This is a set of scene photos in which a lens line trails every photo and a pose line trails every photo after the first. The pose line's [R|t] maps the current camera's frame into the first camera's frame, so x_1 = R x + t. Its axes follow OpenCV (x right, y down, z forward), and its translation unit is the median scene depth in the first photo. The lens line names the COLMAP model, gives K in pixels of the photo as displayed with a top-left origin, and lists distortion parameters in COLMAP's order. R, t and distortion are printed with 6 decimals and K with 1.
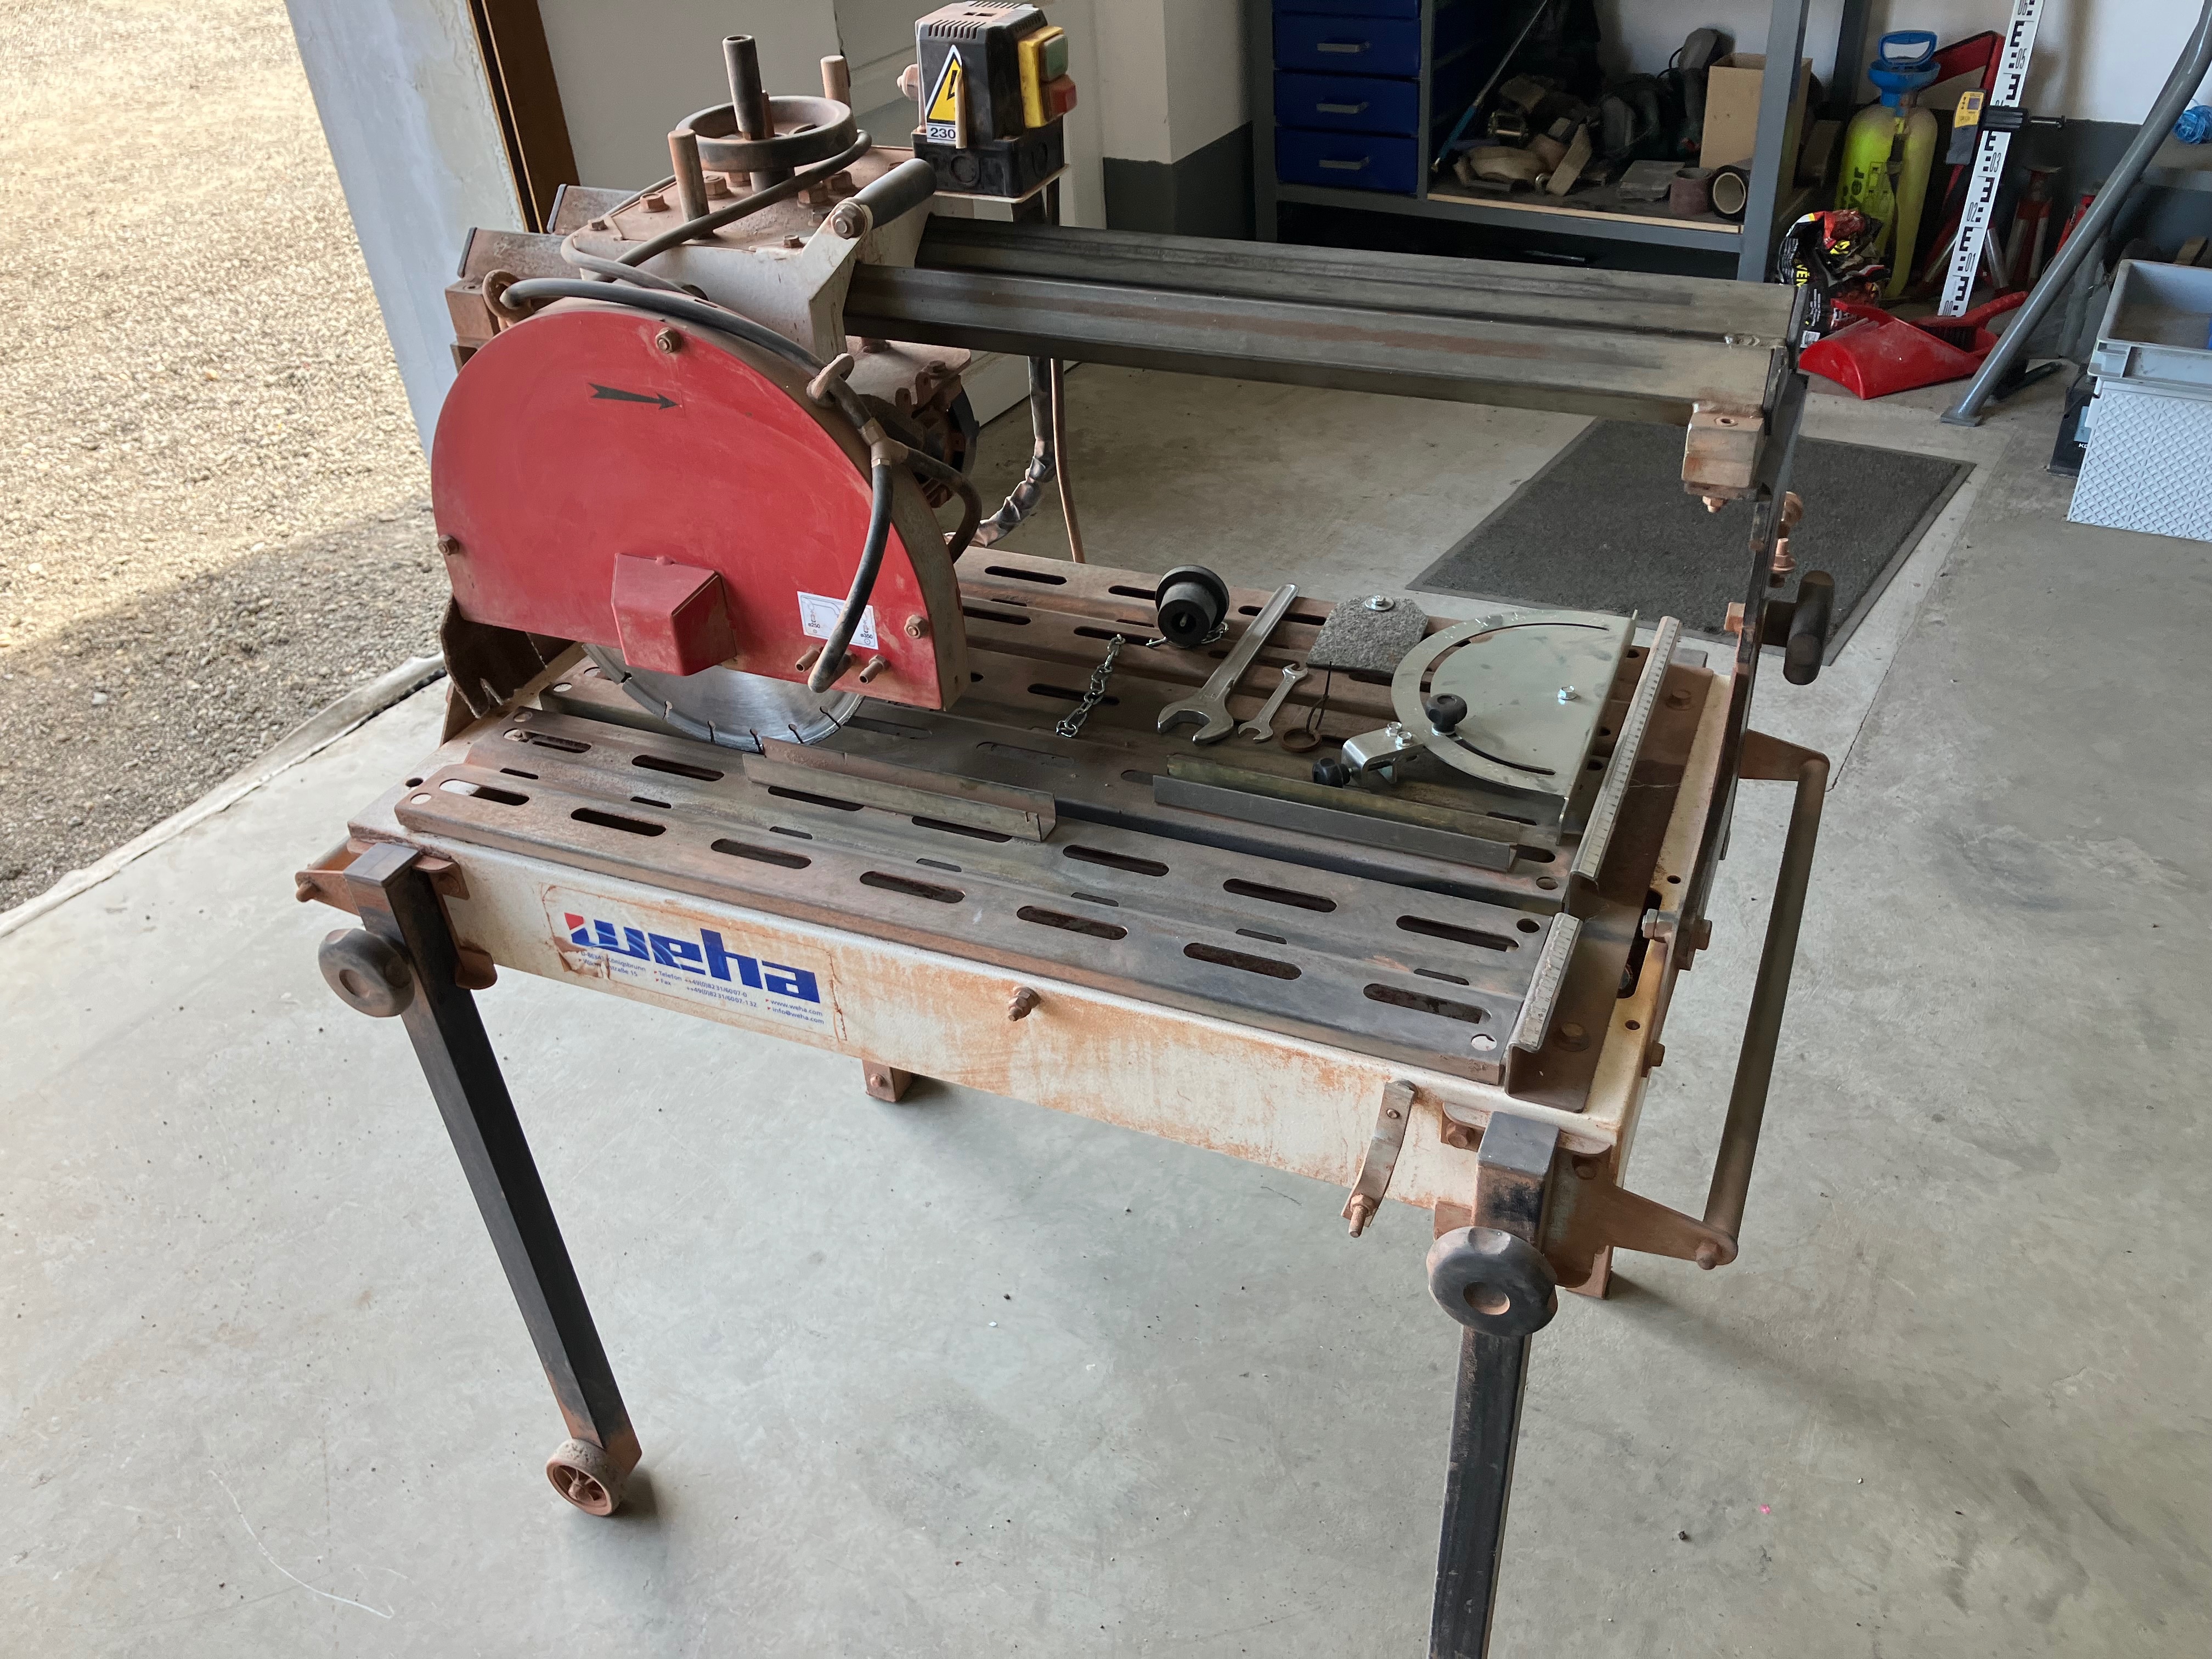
lens RADIAL K [[1778.7, 0, 1129.0], [0, 1778.7, 835.9], [0, 0, 1]] dist [0.048370, -0.005629]
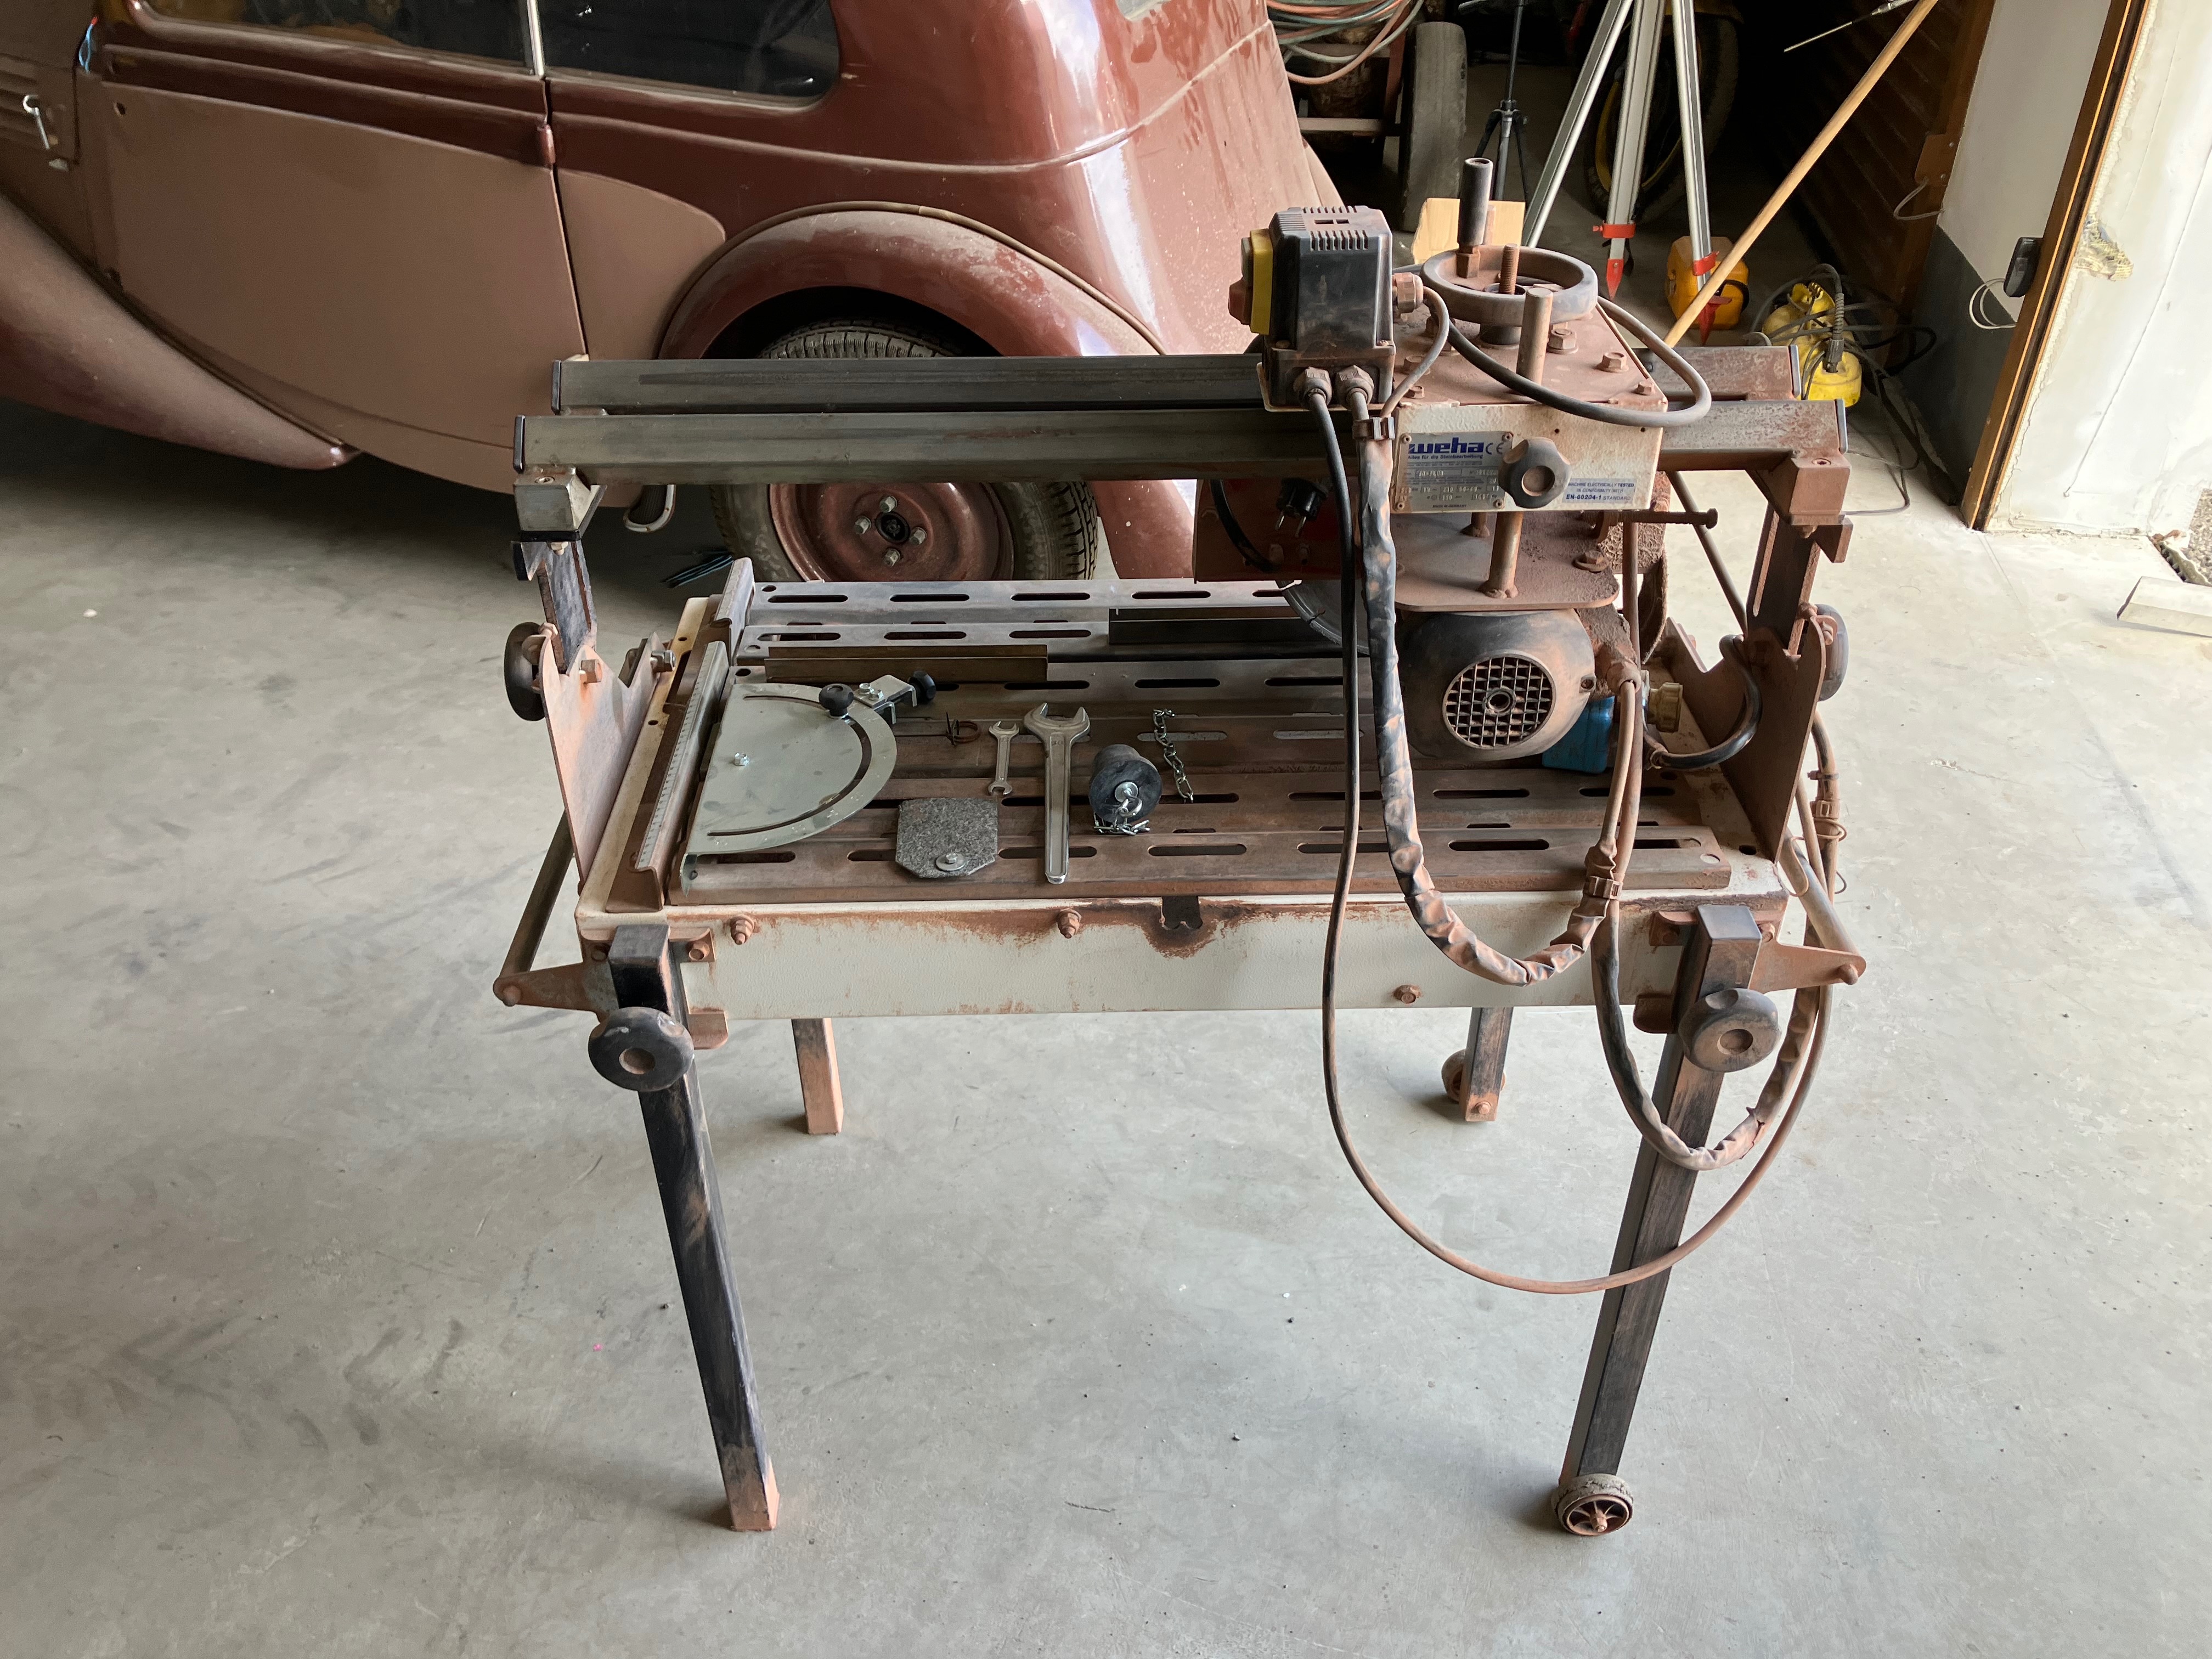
lens RADIAL K [[1778.7, 0, 1129.0], [0, 1778.7, 835.9], [0, 0, 1]] dist [0.048370, -0.005629]
pose [[-0.908429, 0.285511, -0.305353, 0.285469], [-0.207853, 0.325266, 0.922496, -0.868699], [0.362704, 0.901491, -0.236137, 1.049521]]
